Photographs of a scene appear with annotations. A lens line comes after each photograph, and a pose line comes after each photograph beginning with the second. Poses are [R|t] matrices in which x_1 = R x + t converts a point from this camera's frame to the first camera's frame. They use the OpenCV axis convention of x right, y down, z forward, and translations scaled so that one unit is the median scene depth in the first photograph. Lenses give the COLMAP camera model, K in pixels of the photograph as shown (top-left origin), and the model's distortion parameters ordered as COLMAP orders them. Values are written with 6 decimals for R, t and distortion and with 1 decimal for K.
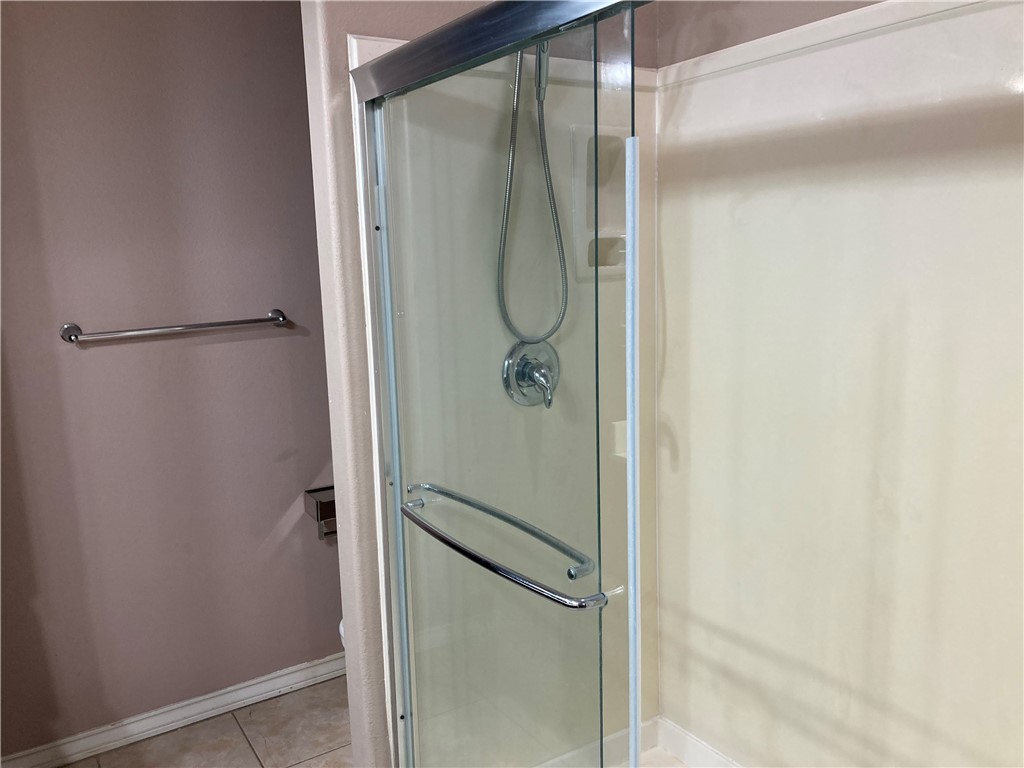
lens RADIAL K [[842.9, 0, 509.2], [0, 842.9, 389.0], [0, 0, 1]] dist [0.041376, -0.051104]
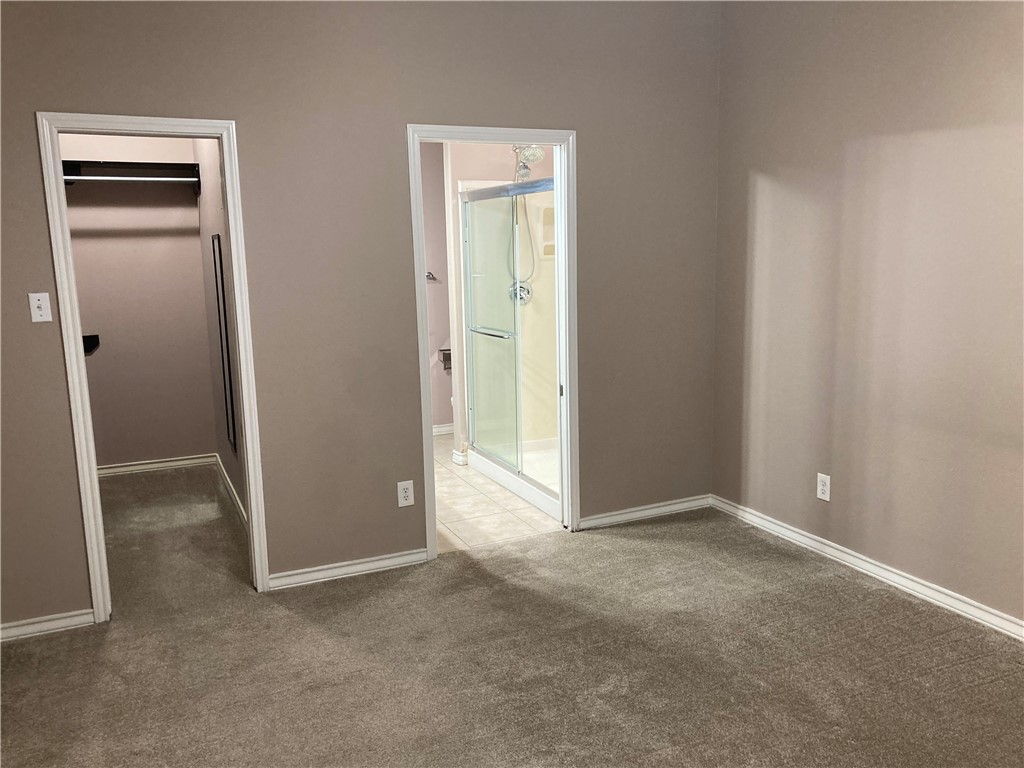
lens RADIAL K [[842.9, 0, 504.6], [0, 842.9, 384.3], [0, 0, 1]] dist [0.041376, -0.051104]
pose [[0.988677, 0.029518, -0.147131, 0.352855], [-0.028566, 0.999555, 0.008575, 0.233345], [0.147318, -0.004275, 0.989080, -1.583451]]
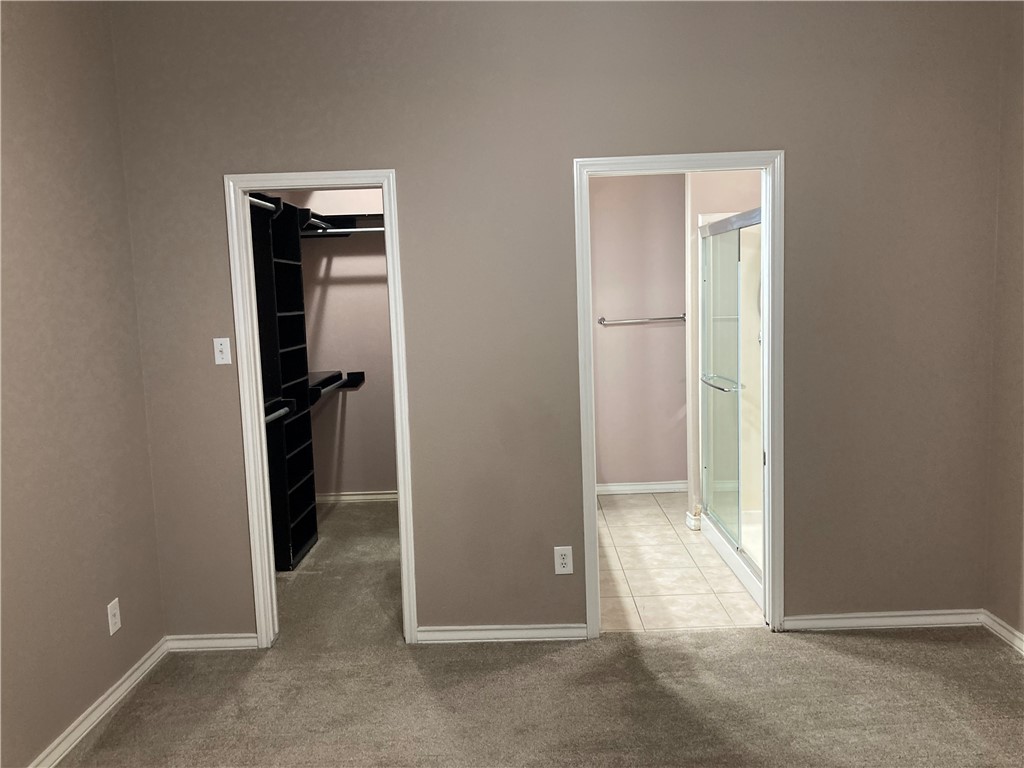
lens RADIAL K [[842.9, 0, 489.3], [0, 842.9, 383.4], [0, 0, 1]] dist [0.041376, -0.051104]
pose [[0.827137, 0.059422, -0.558849, 0.646780], [-0.078069, 0.996902, -0.009549, 0.175535], [0.556551, 0.051527, 0.829214, -1.307934]]
